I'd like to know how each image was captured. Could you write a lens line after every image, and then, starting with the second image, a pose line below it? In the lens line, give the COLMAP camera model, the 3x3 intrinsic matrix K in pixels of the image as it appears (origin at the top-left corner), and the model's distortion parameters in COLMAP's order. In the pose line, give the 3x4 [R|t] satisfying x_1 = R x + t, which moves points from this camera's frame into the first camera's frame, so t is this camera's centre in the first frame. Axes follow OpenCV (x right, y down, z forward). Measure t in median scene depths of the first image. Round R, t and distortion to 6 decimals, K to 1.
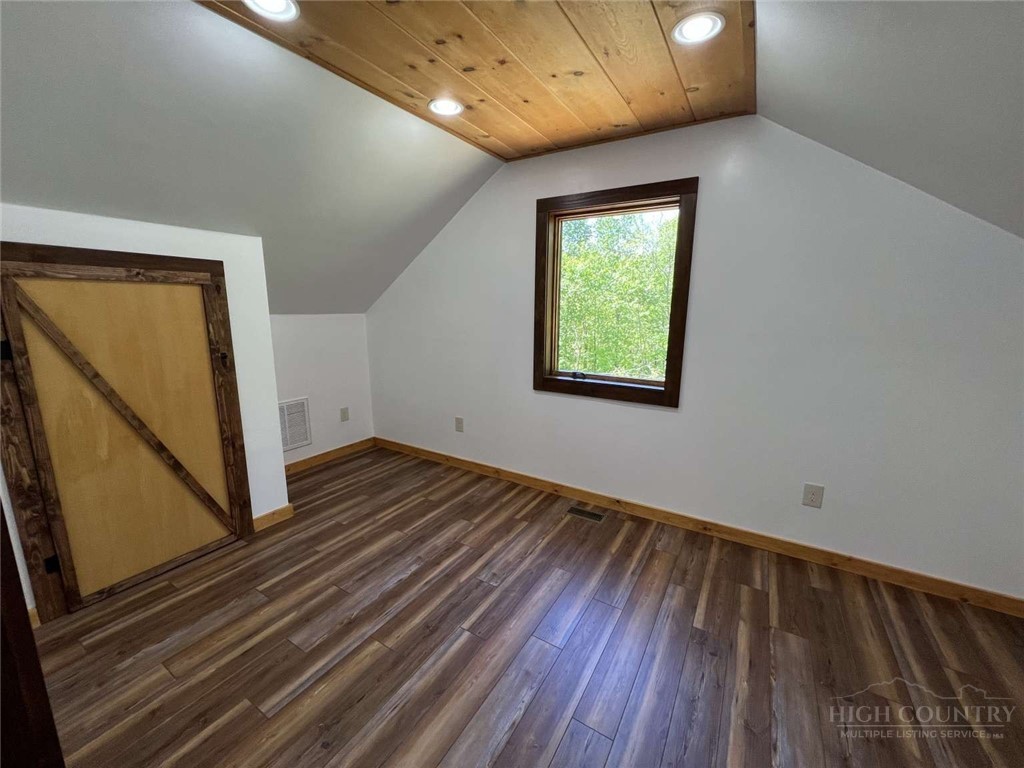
lens RADIAL K [[410.8, 0, 511.5], [0, 410.8, 382.1], [0, 0, 1]] dist [-0.011480, -0.000715]
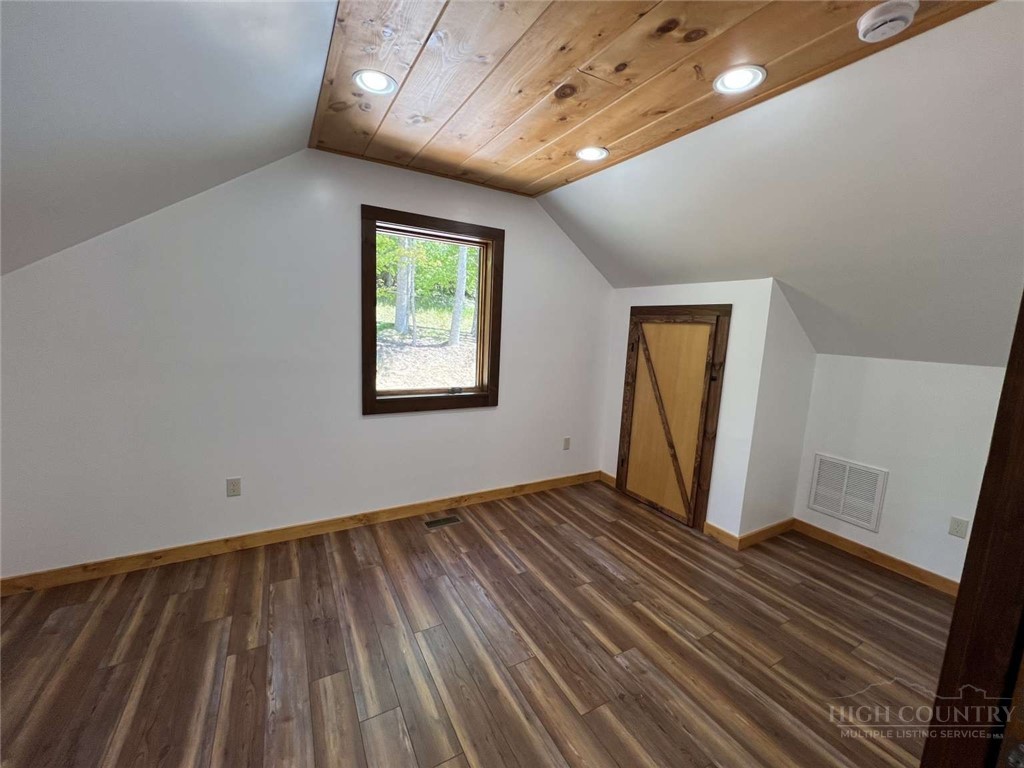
lens RADIAL K [[410.8, 0, 511.3], [0, 410.8, 388.9], [0, 0, 1]] dist [-0.011480, -0.000715]
pose [[-0.480746, 0.114419, -0.869363, 0.697583], [-0.192763, 0.953406, 0.232075, -0.217673], [0.855410, 0.279150, -0.436291, 1.056274]]
